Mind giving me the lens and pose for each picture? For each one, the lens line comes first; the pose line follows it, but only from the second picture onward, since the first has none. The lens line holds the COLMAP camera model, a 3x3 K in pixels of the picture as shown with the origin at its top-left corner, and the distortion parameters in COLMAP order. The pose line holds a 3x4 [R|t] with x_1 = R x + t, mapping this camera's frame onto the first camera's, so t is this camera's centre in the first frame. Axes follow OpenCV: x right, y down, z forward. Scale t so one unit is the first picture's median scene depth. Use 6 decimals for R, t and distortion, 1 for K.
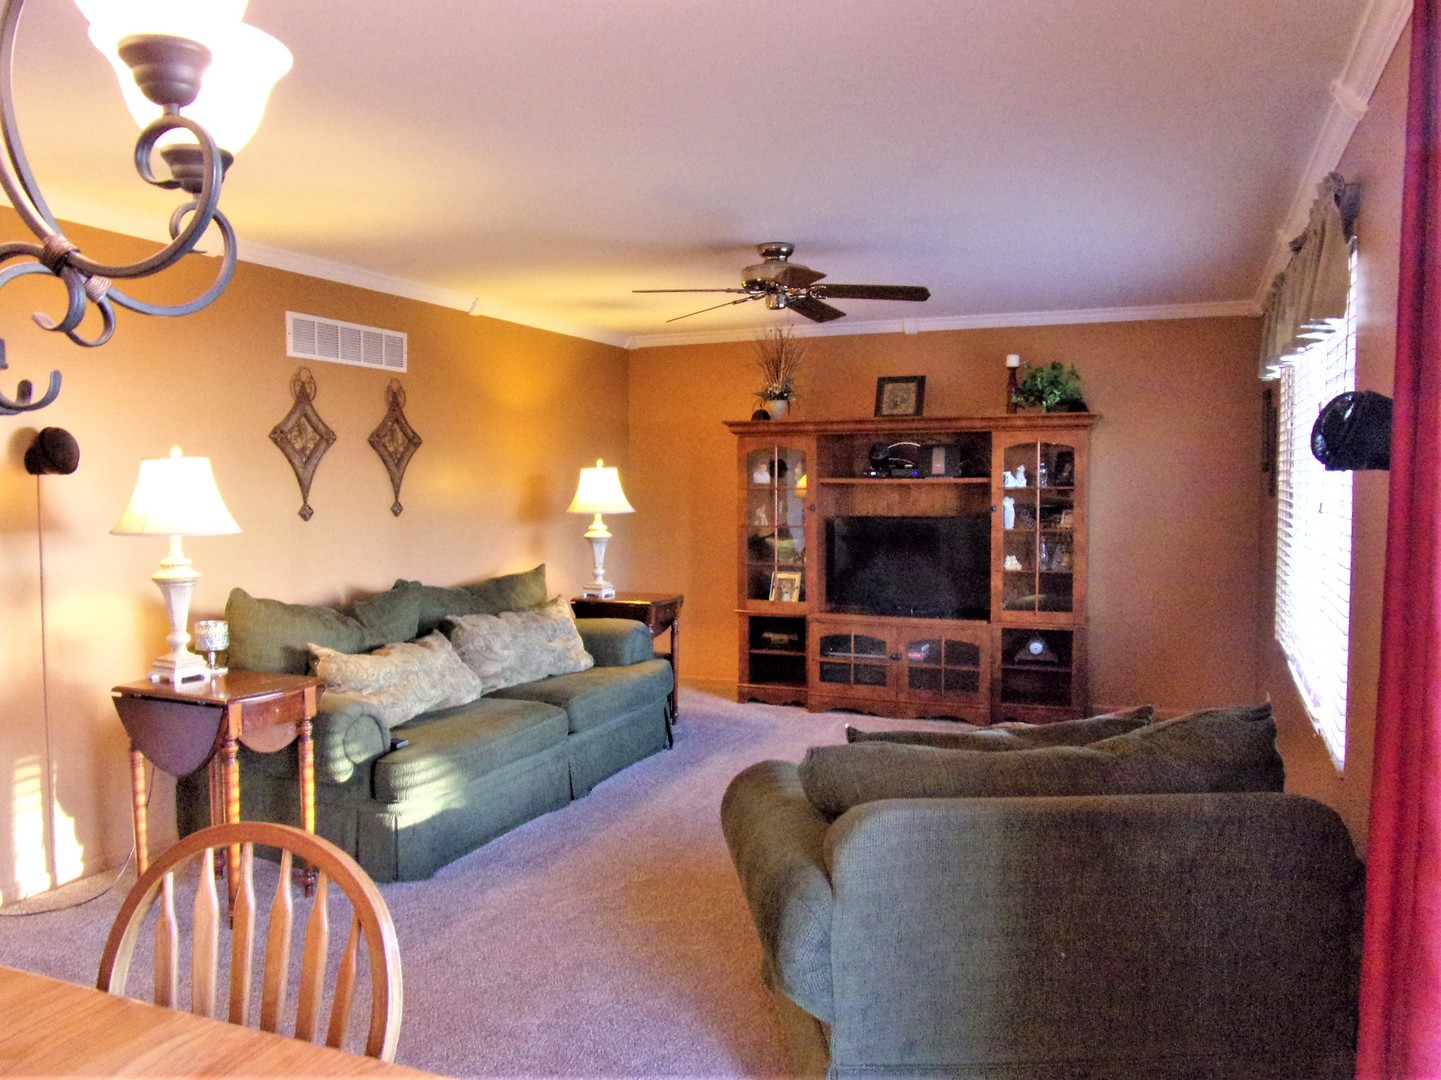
lens RADIAL K [[1062.4, 0, 720.5], [0, 1062.4, 540.0], [0, 0, 1]] dist [-0.009926, -0.005148]
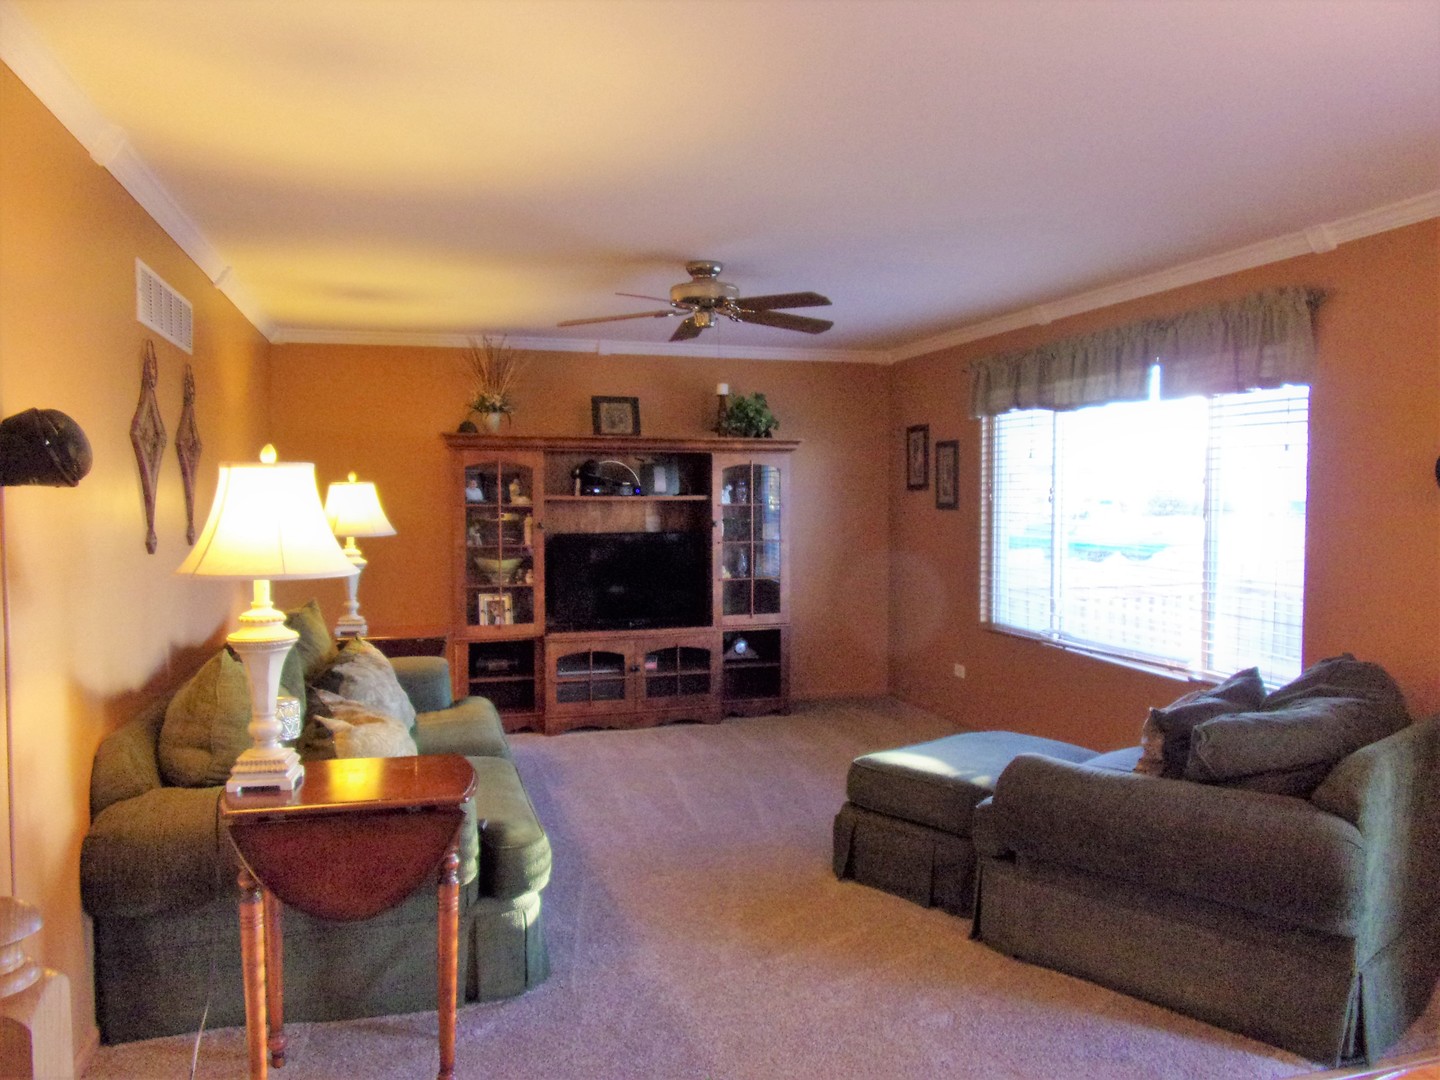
lens RADIAL K [[1037.9, 0, 720.0], [0, 1037.9, 540.0], [0, 0, 1]] dist [-0.003572, -0.004070]
pose [[0.764074, -0.025924, 0.644608, -0.420235], [0.036091, 0.999345, -0.002589, -0.009254], [-0.644118, 0.025242, 0.764509, 0.175240]]
